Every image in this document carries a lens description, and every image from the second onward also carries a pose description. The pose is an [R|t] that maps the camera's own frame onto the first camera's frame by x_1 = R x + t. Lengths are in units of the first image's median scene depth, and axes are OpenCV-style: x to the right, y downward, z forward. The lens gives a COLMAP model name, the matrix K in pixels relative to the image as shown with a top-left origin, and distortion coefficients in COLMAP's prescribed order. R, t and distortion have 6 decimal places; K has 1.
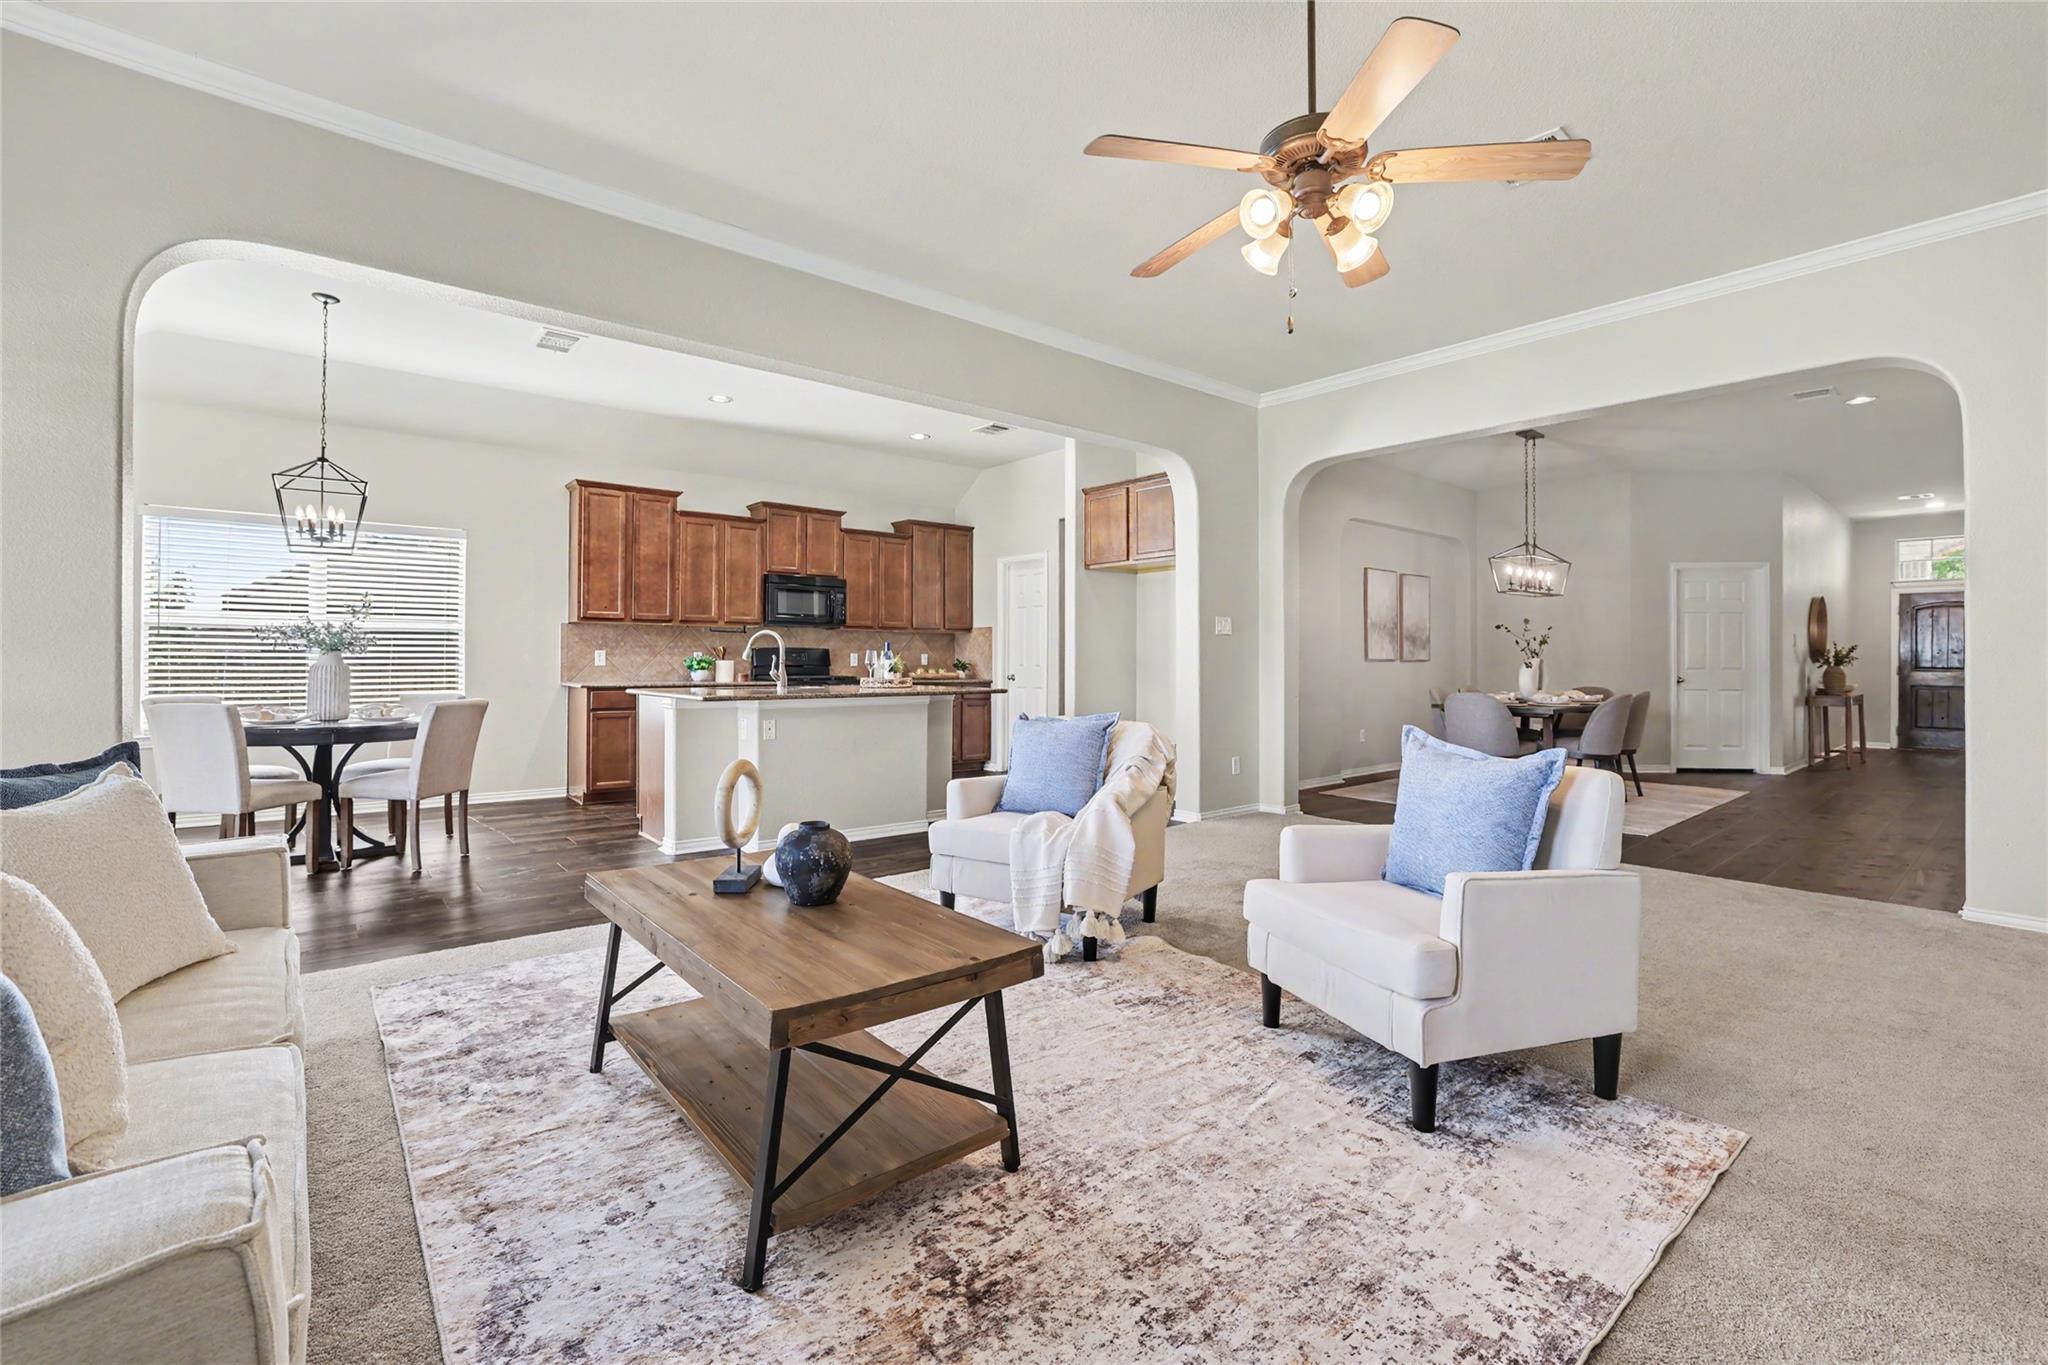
lens RADIAL K [[886.2, 0, 1005.7], [0, 886.2, 657.6], [0, 0, 1]] dist [-0.033598, 0.008440]
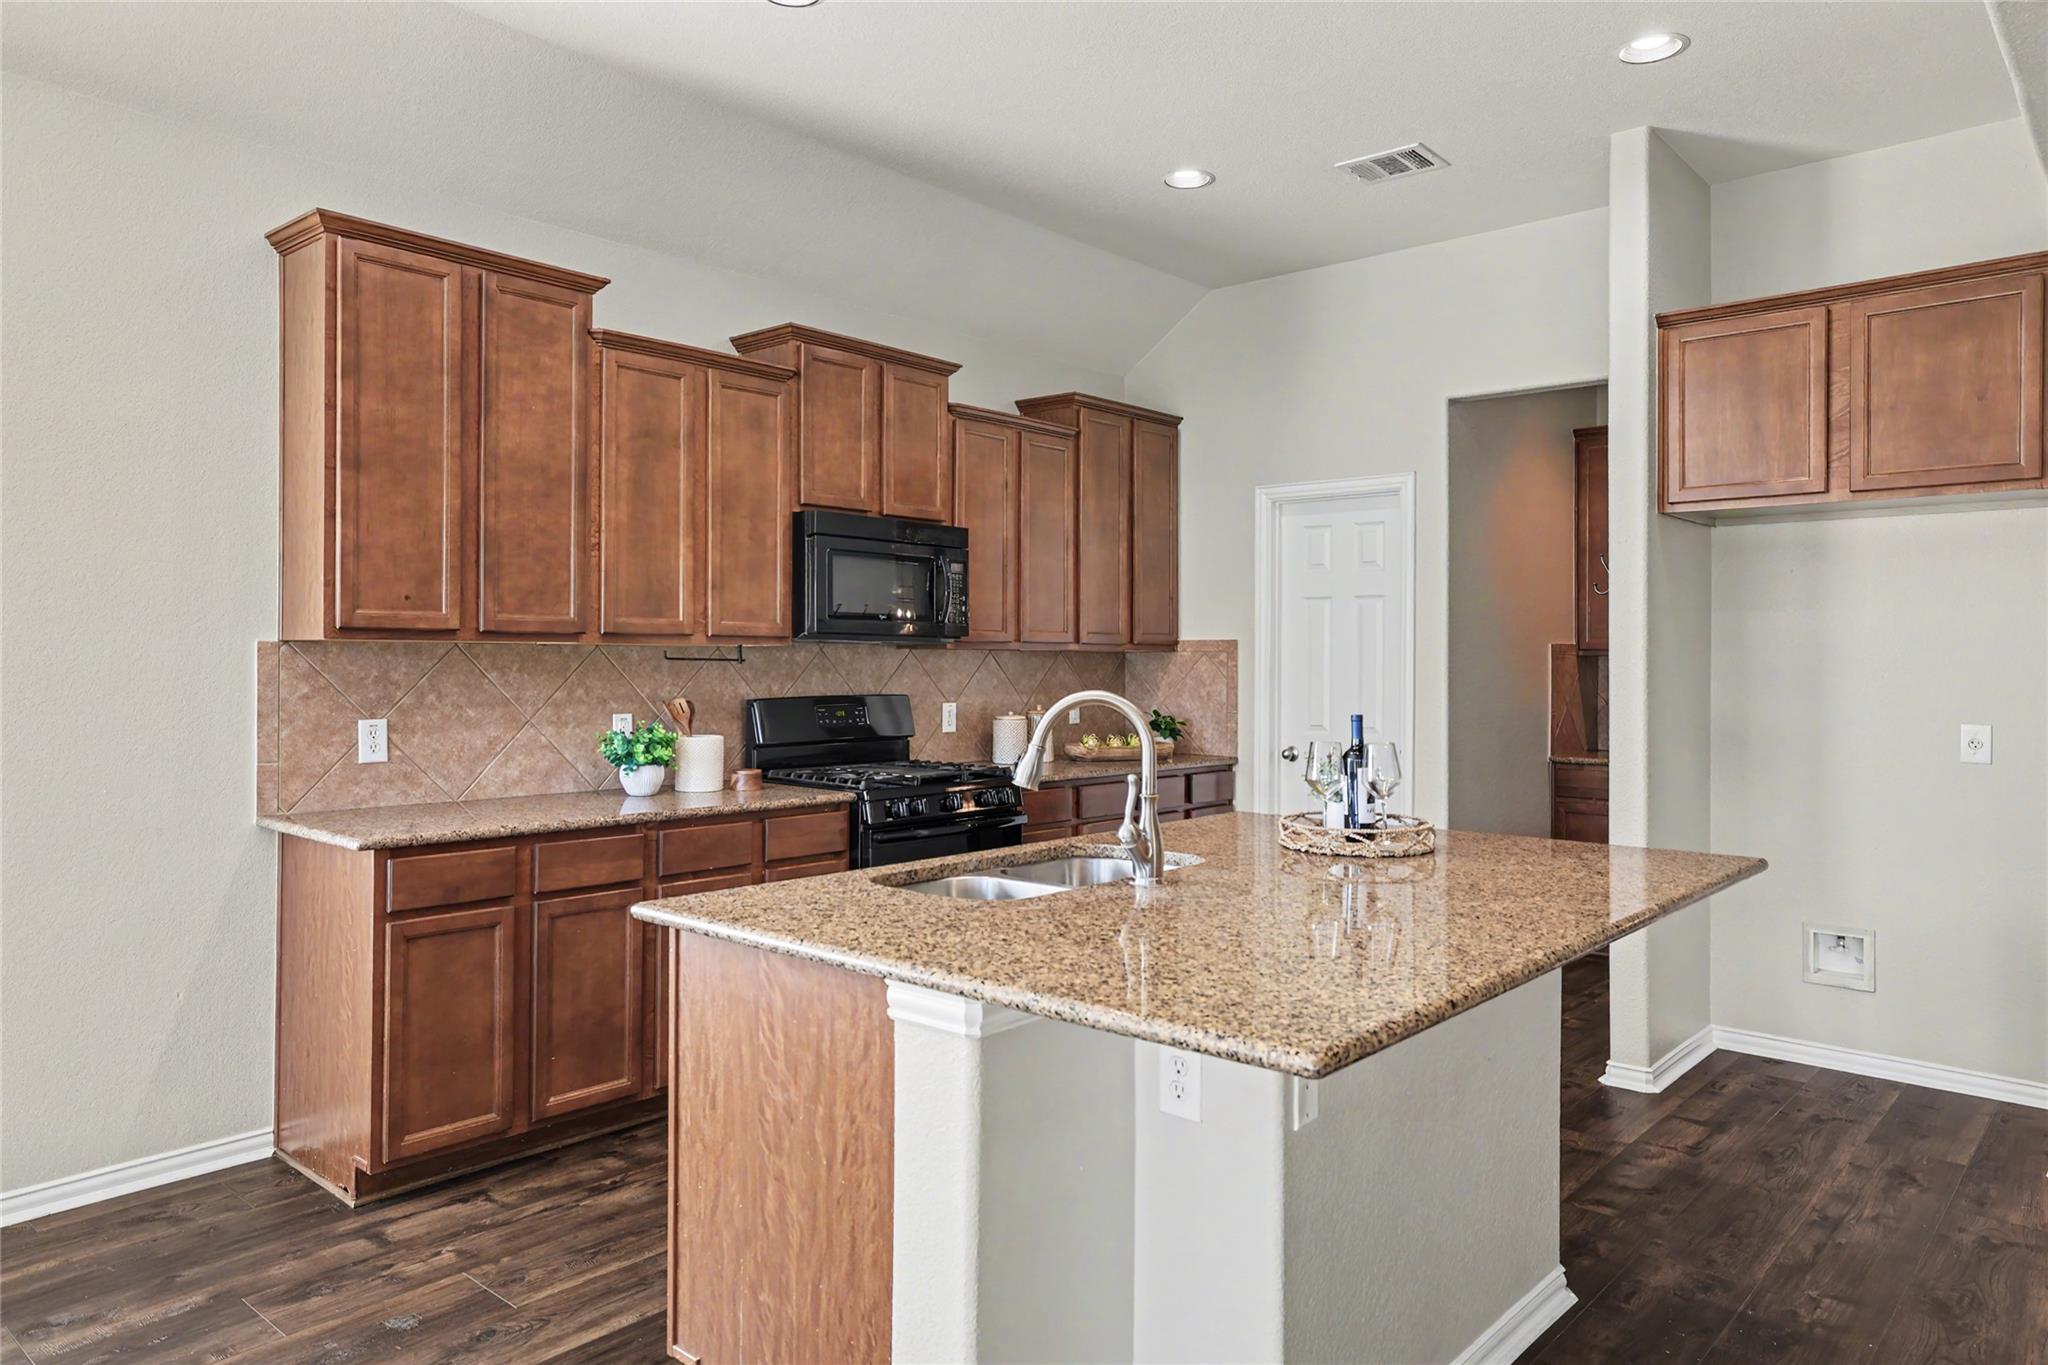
lens RADIAL K [[1347.4, 0, 1019.0], [0, 1347.4, 656.9], [0, 0, 1]] dist [0.007822, 0.007272]
pose [[0.984968, 0.000401, 0.172736, -0.307615], [-0.001274, 0.999987, 0.004940, -0.036837], [-0.172732, -0.005086, 0.984956, 0.438930]]
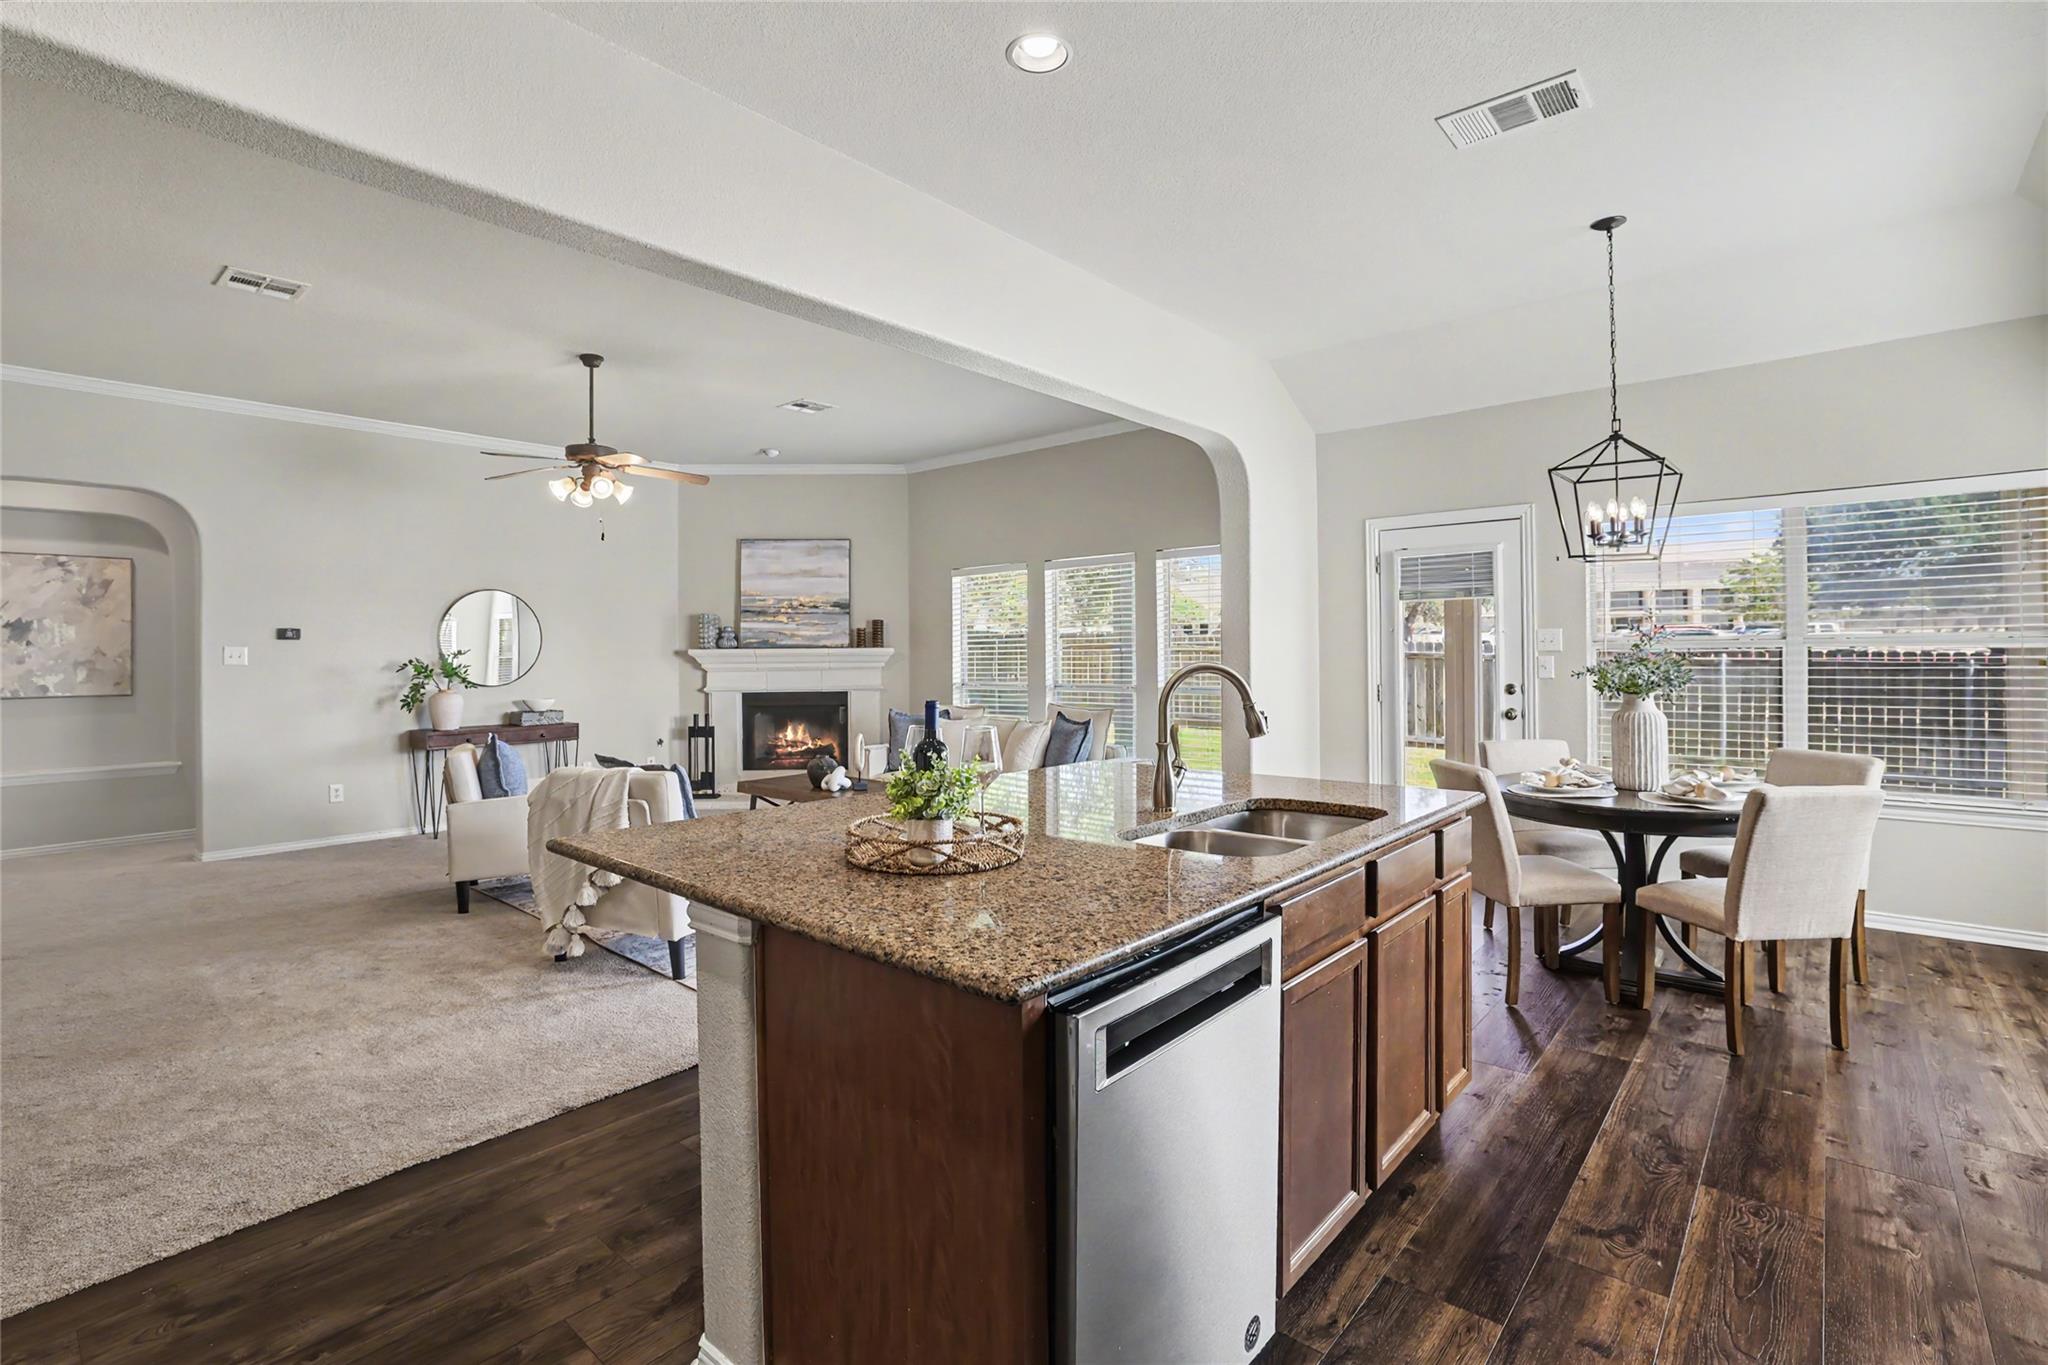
lens RADIAL K [[940.0, 0, 1006.1], [0, 940.0, 660.7], [0, 0, 1]] dist [-0.023298, 0.005123]
pose [[-0.984773, 0.003570, -0.173807, -0.088838], [0.003000, 0.999989, 0.003541, -0.027683], [0.173817, 0.002966, -0.984773, 1.136169]]
